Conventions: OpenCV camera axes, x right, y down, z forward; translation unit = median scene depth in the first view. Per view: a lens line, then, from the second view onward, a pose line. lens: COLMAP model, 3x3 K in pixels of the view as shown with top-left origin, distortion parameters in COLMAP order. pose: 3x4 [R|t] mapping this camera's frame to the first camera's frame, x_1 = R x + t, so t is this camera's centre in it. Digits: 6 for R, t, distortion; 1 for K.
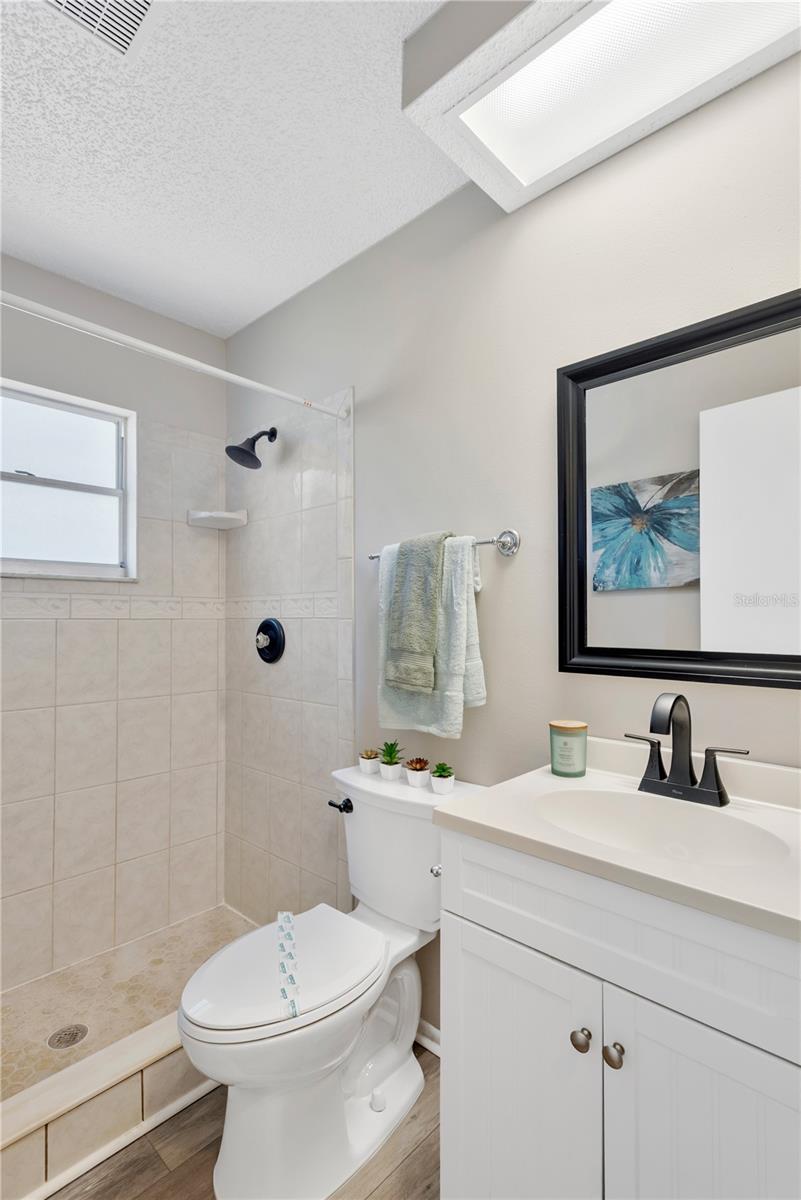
lens RADIAL K [[566.4, 0, 400.5], [0, 566.4, 600.0], [0, 0, 1]] dist [0.003668, 0.000083]
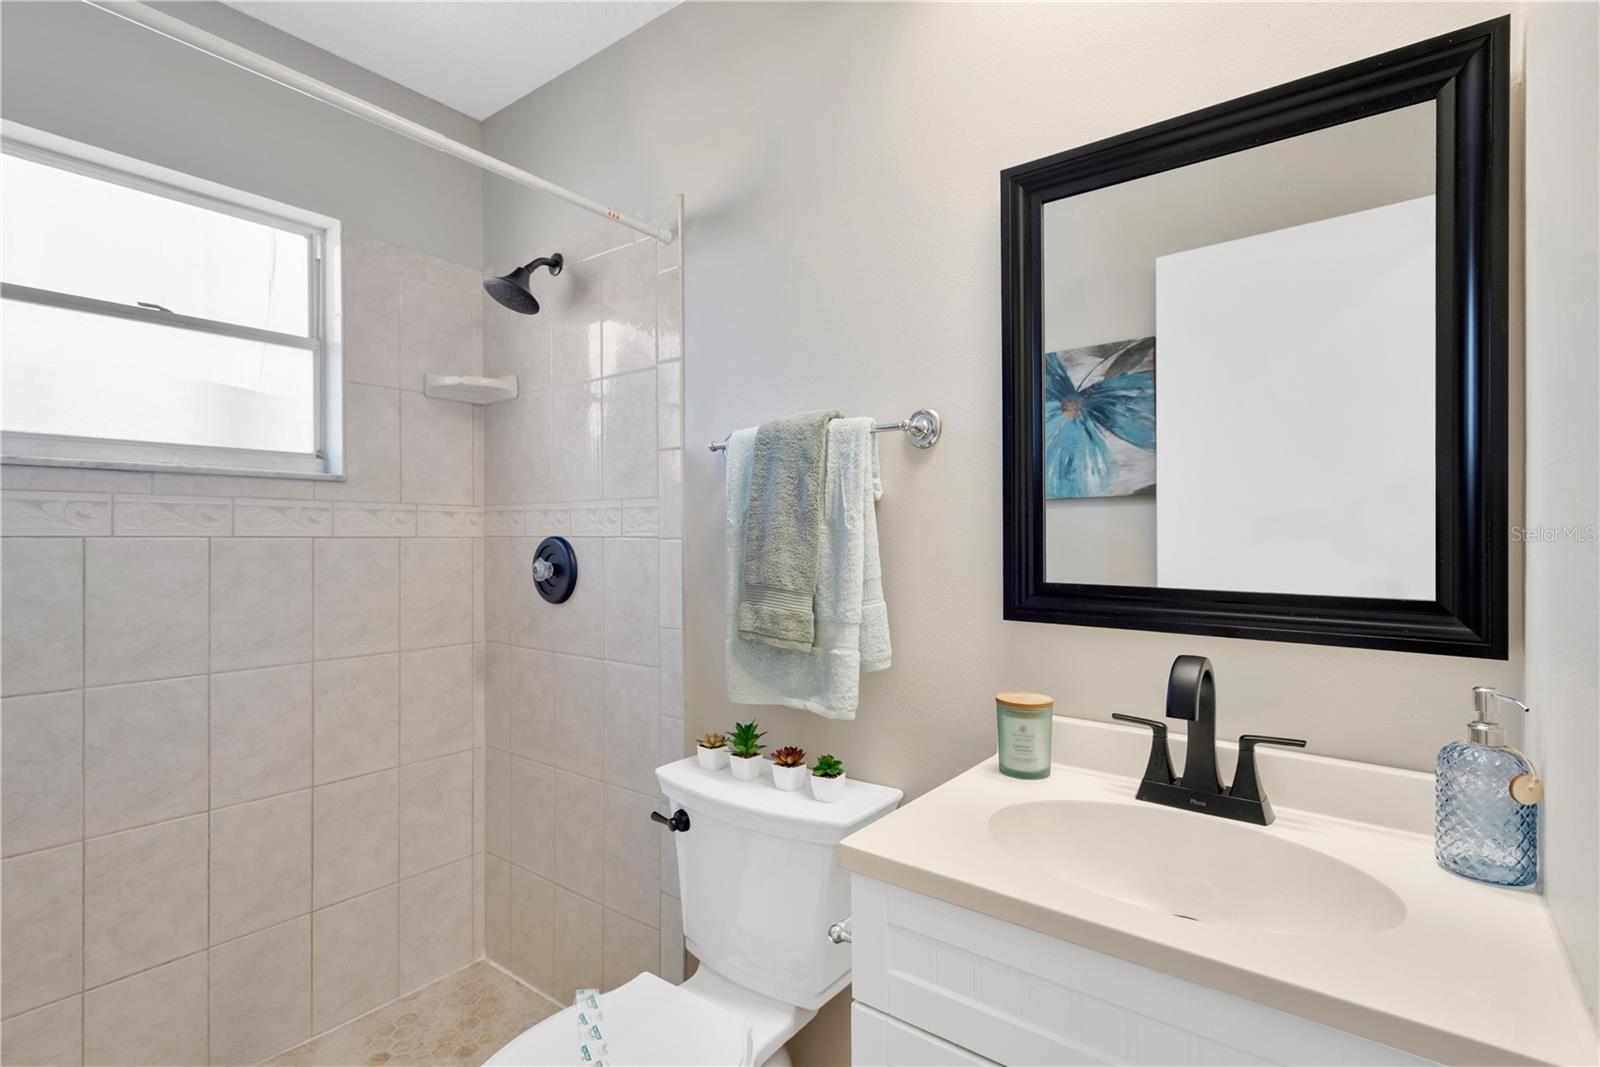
lens RADIAL K [[755.2, 0, 808.0], [0, 755.2, 531.9], [0, 0, 1]] dist [0.003668, 0.000083]
pose [[0.993723, 0.004613, 0.111775, -0.042514], [-0.007721, 0.999595, 0.027393, -0.000872], [-0.111604, -0.028084, 0.993356, 0.102672]]
